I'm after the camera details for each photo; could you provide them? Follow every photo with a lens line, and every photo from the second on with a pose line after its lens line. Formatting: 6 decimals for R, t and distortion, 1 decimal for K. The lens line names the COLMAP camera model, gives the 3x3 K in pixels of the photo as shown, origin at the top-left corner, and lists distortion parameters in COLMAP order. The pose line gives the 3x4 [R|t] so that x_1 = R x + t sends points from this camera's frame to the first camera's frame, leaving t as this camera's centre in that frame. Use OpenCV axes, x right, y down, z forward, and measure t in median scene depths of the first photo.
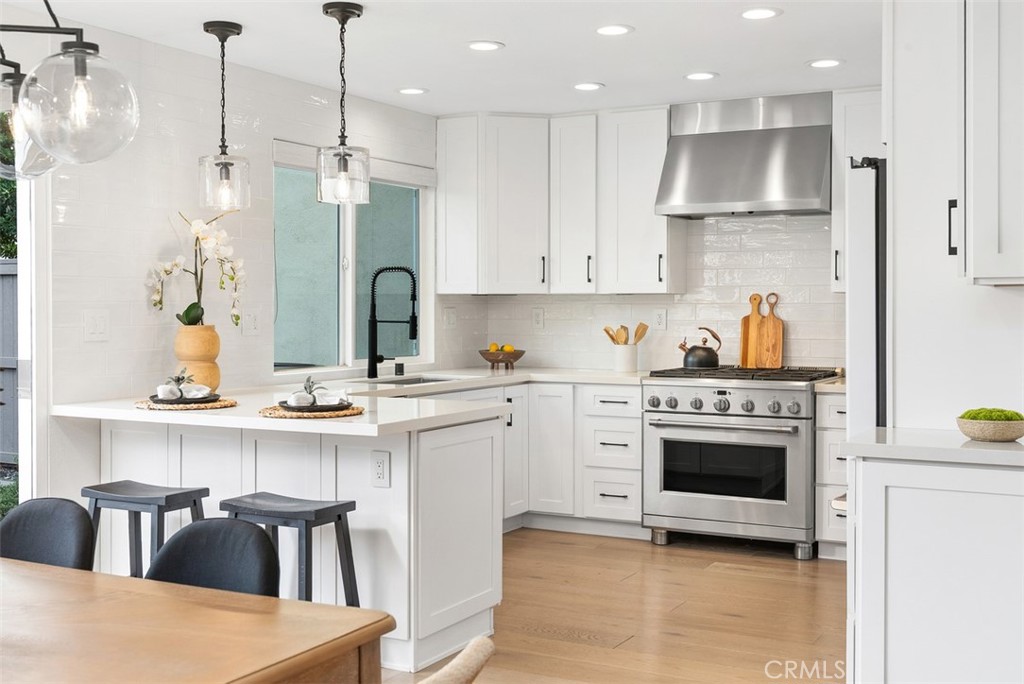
lens RADIAL K [[1175.0, 0, 519.1], [0, 1175.0, 317.2], [0, 0, 1]] dist [0.005865, 0.000000]
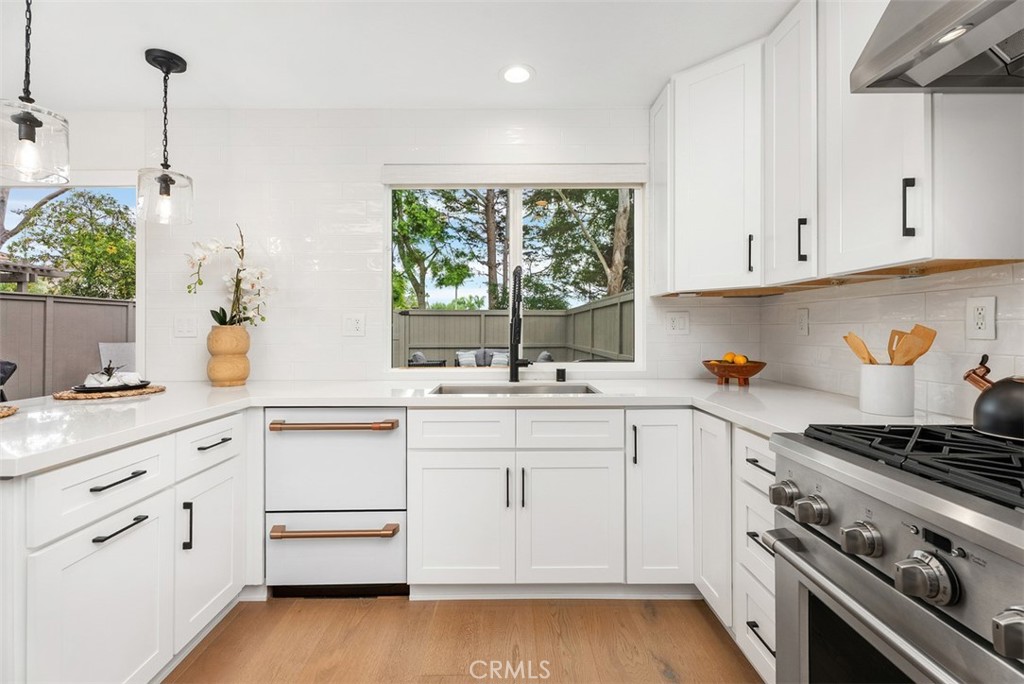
lens RADIAL K [[457.7, 0, 503.2], [0, 457.7, 330.0], [0, 0, 1]] dist [0.001150, -0.000948]
pose [[0.473425, -0.002642, -0.880830, 0.216870], [-0.005032, 0.999971, -0.005703, 0.009904], [0.880820, 0.007133, 0.473398, 0.811205]]
